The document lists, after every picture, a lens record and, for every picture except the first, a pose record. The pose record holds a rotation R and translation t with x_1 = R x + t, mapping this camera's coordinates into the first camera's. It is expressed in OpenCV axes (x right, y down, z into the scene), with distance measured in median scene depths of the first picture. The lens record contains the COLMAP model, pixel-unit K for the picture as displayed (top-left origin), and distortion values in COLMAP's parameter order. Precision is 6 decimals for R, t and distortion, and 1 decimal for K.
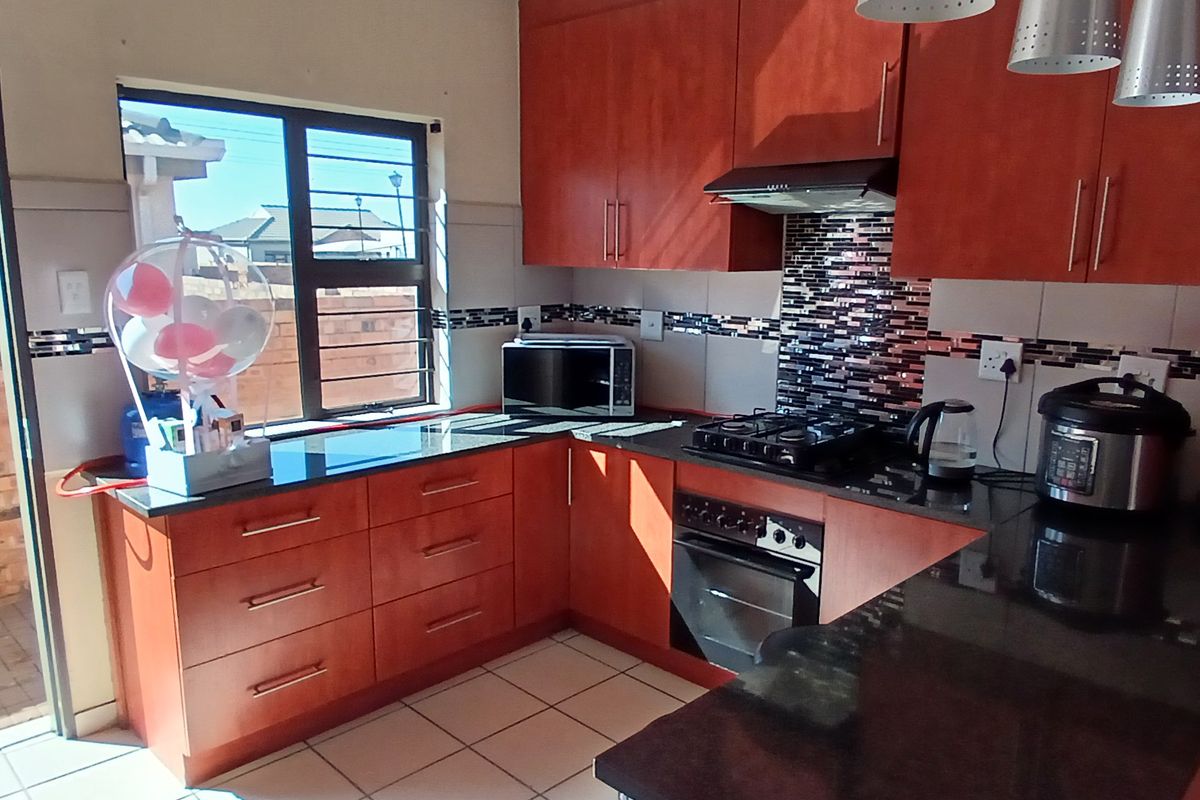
lens RADIAL K [[860.0, 0, 606.6], [0, 860.0, 419.2], [0, 0, 1]] dist [0.039030, -0.073680]
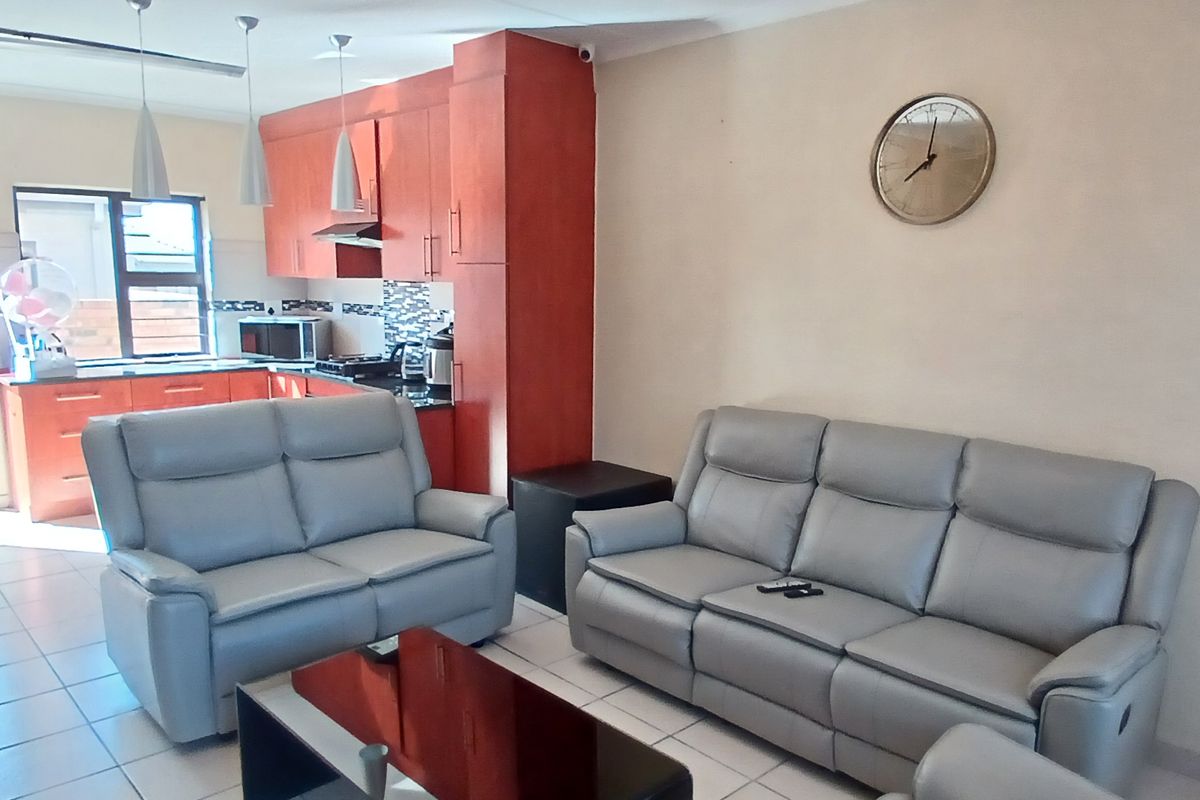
lens RADIAL K [[860.0, 0, 606.6], [0, 860.0, 419.2], [0, 0, 1]] dist [0.039030, -0.073680]
pose [[0.999498, 0.008389, -0.030557, 0.726129], [-0.009225, 0.999583, -0.027346, 0.167958], [0.030315, 0.027614, 0.999159, -0.788192]]
